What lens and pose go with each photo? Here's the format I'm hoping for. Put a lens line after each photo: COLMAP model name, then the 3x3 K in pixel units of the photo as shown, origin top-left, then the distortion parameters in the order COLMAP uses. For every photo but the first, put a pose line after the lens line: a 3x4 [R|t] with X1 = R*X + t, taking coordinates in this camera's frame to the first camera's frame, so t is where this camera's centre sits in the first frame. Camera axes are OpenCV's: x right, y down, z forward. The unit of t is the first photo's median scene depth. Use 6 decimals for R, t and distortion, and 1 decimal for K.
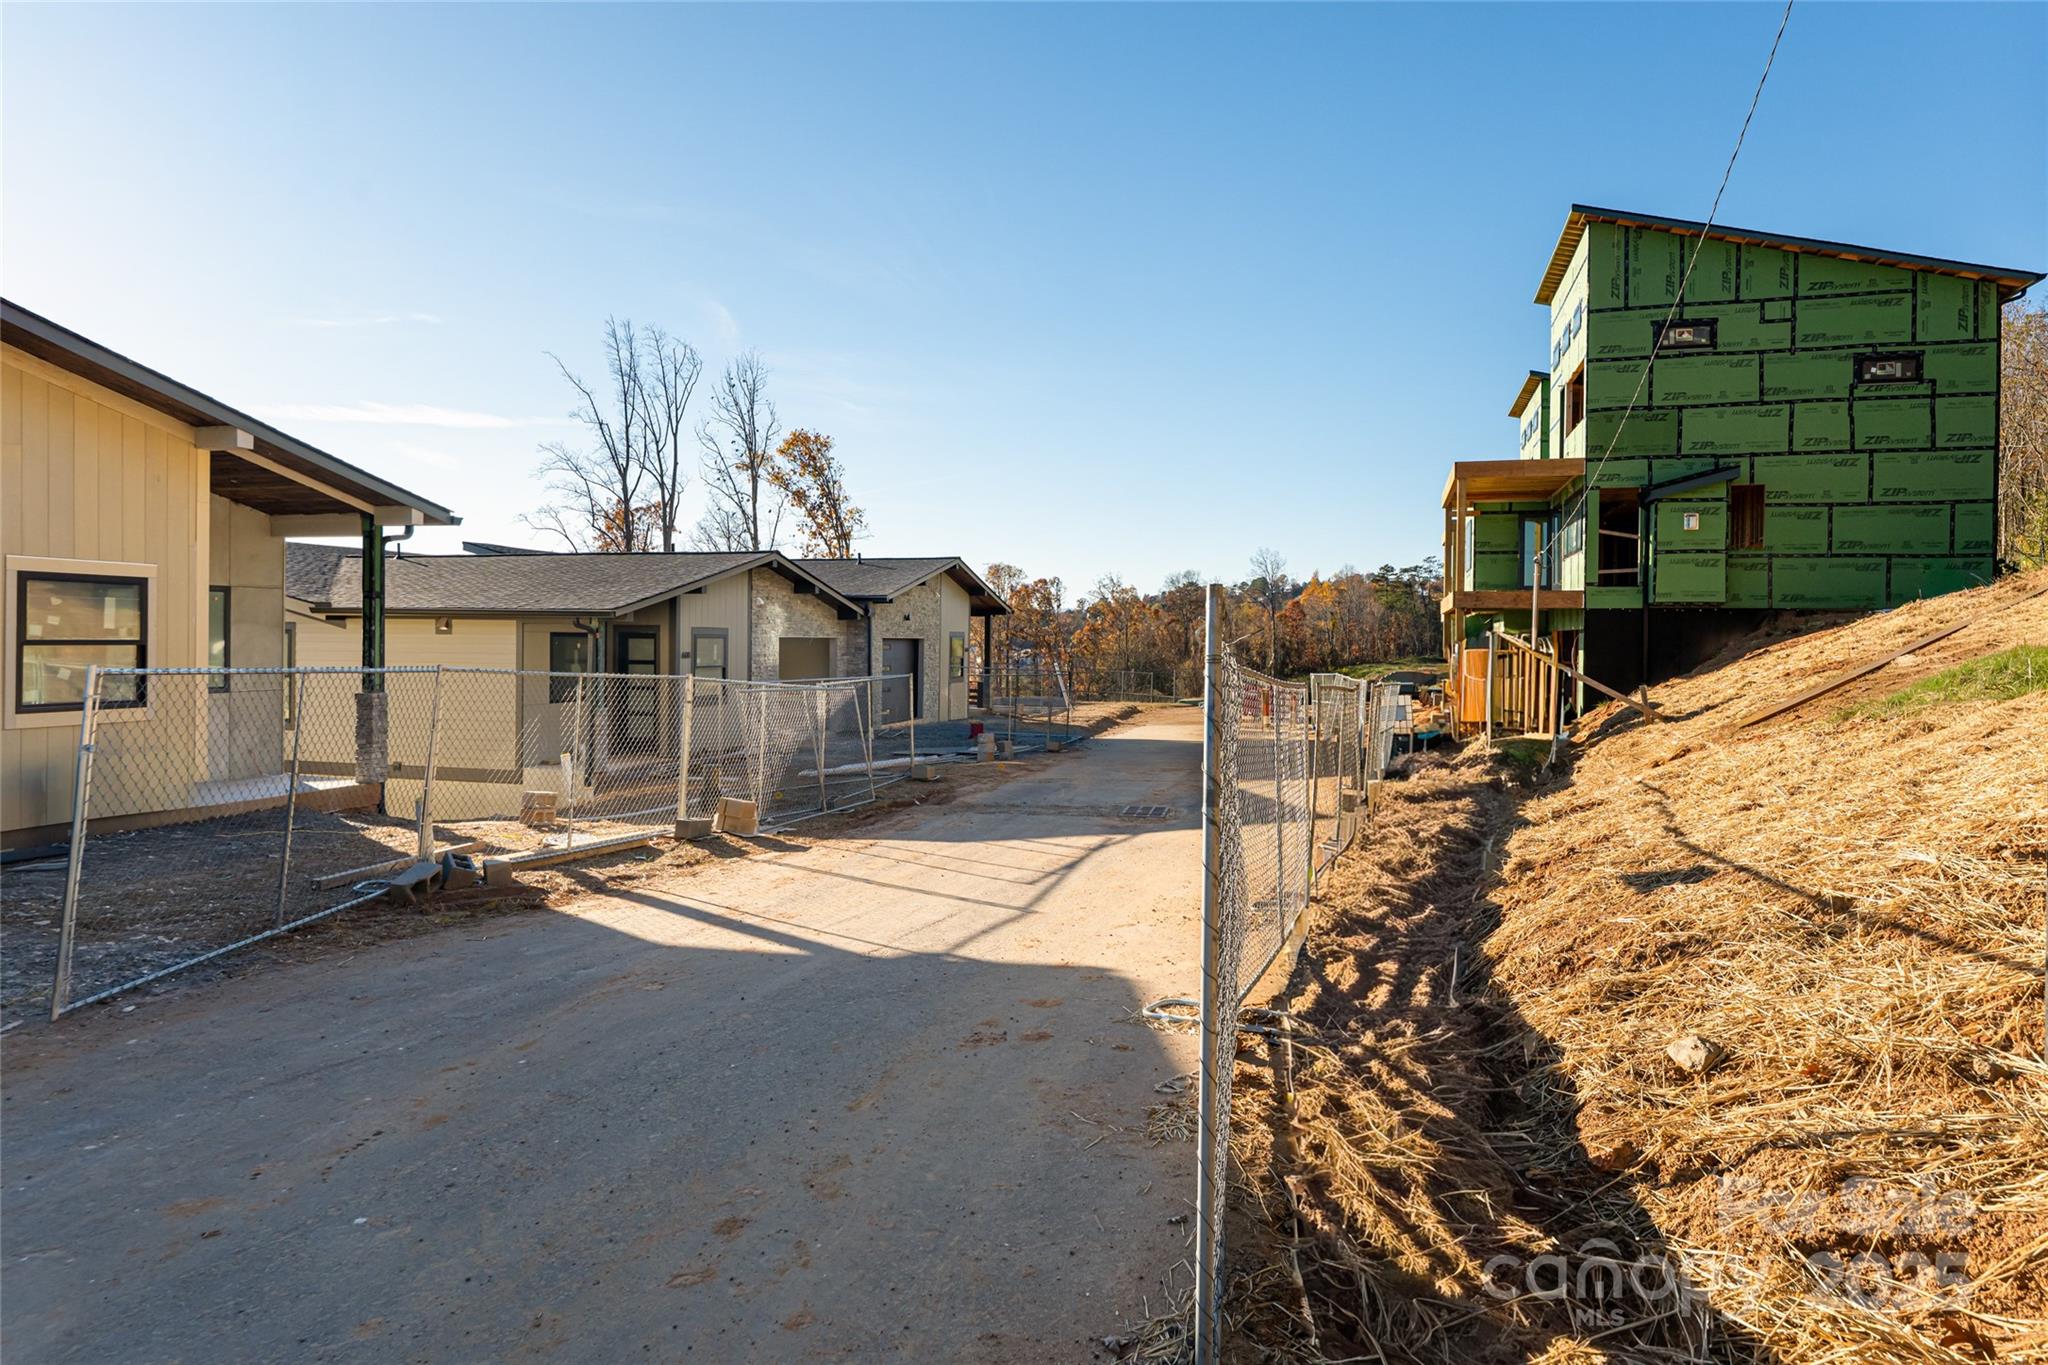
lens RADIAL K [[1028.7, 0, 1023.7], [0, 1028.7, 673.1], [0, 0, 1]] dist [-0.004220, -0.000206]
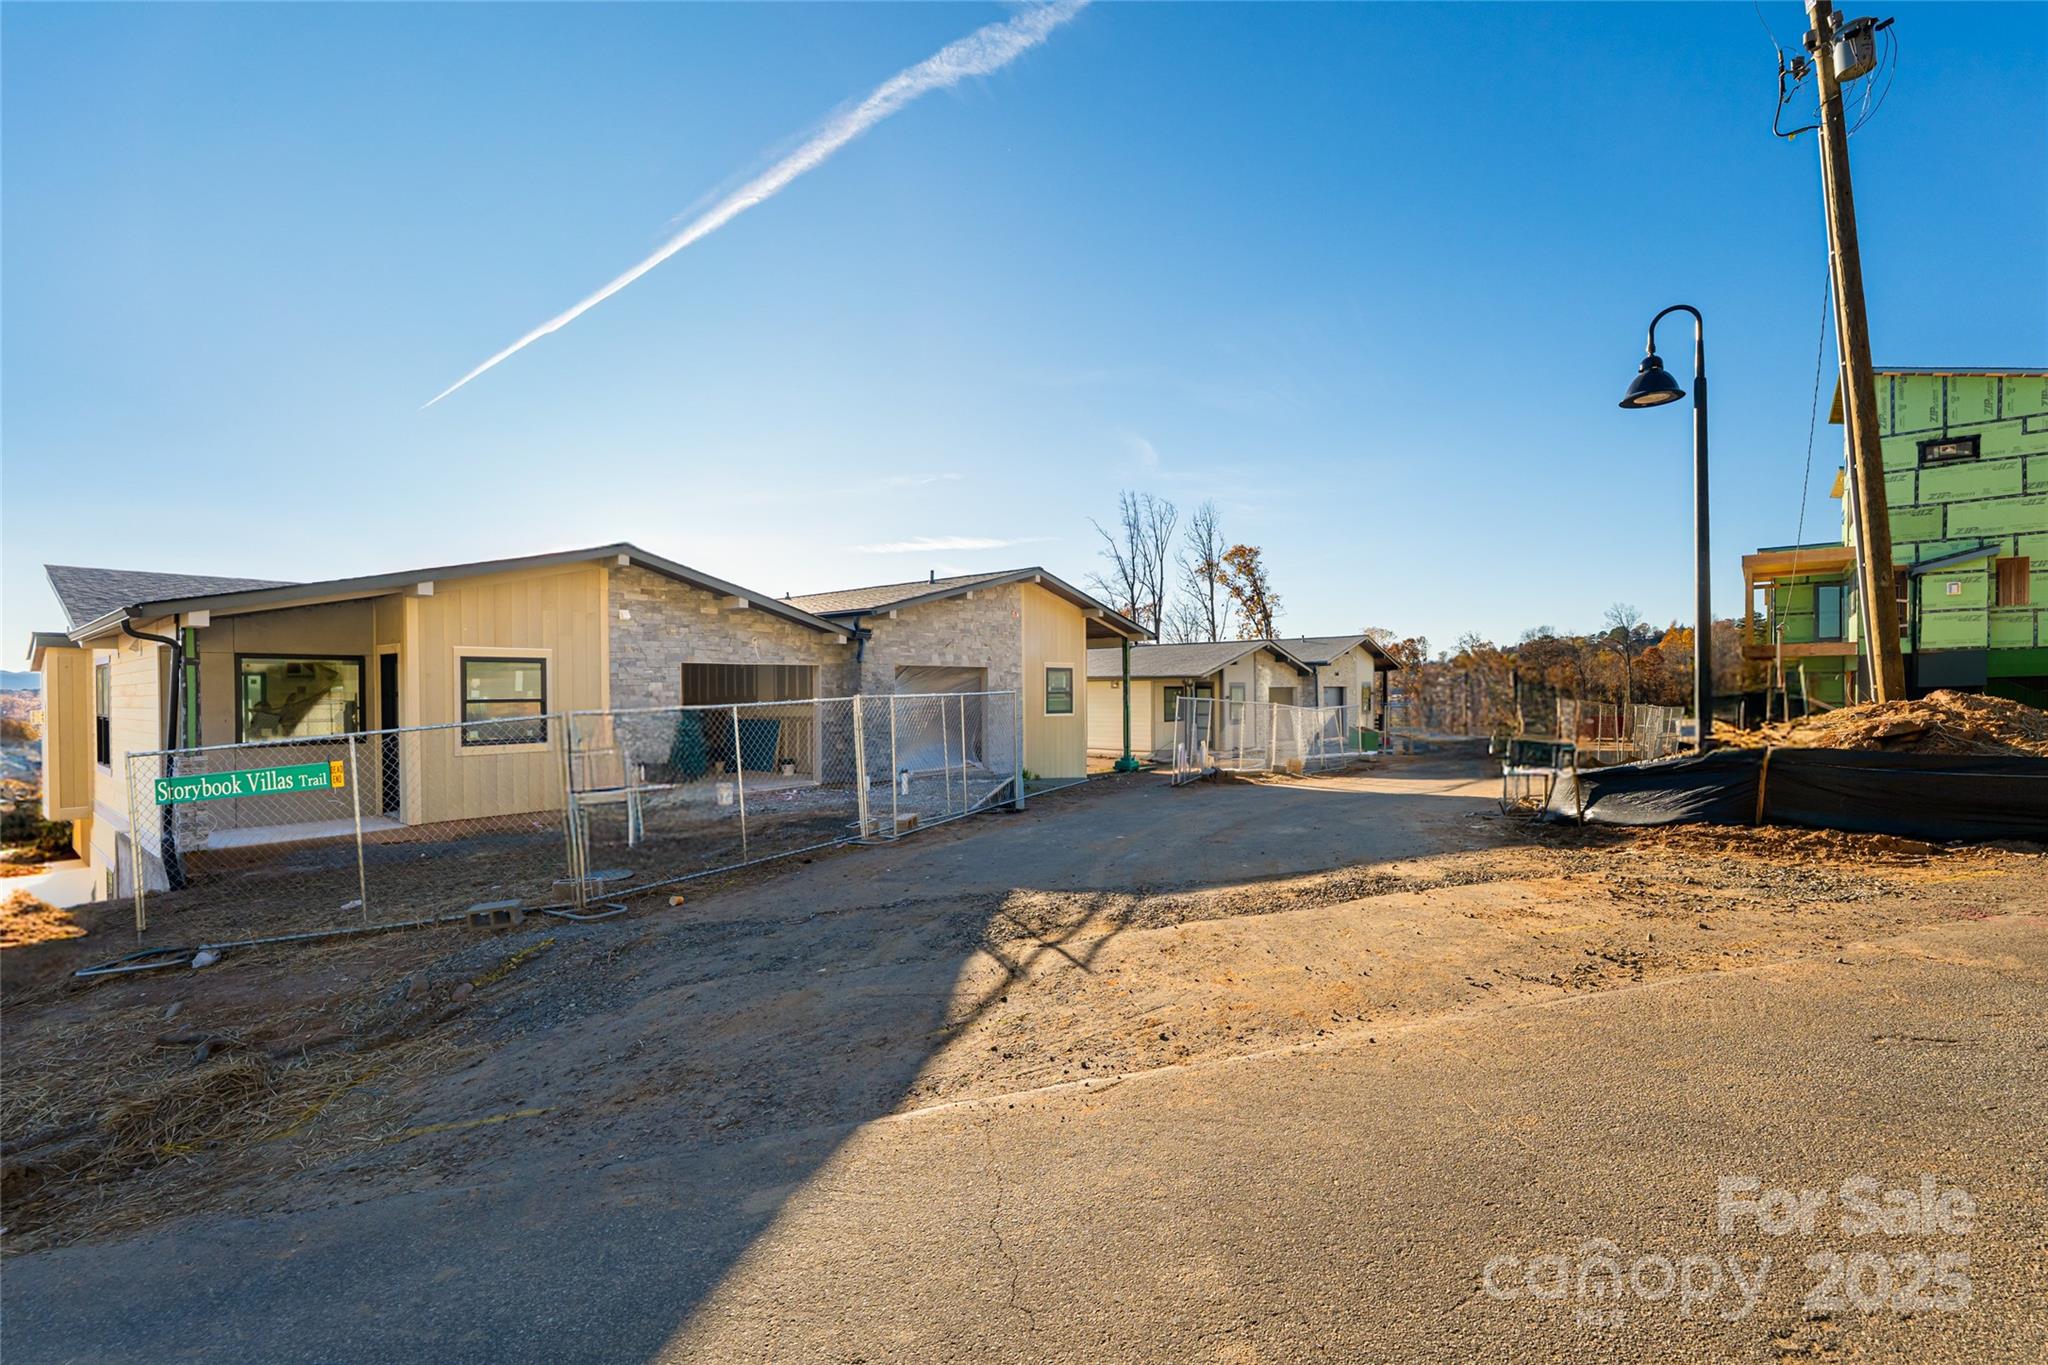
lens RADIAL K [[832.4, 0, 1050.5], [0, 832.4, 703.4], [0, 0, 1]] dist [-0.002404, 0.000592]
pose [[0.927794, -0.012649, -0.372879, -0.037596], [0.006438, 0.999819, -0.017898, 0.012367], [0.373038, 0.014205, 0.927707, -0.349708]]
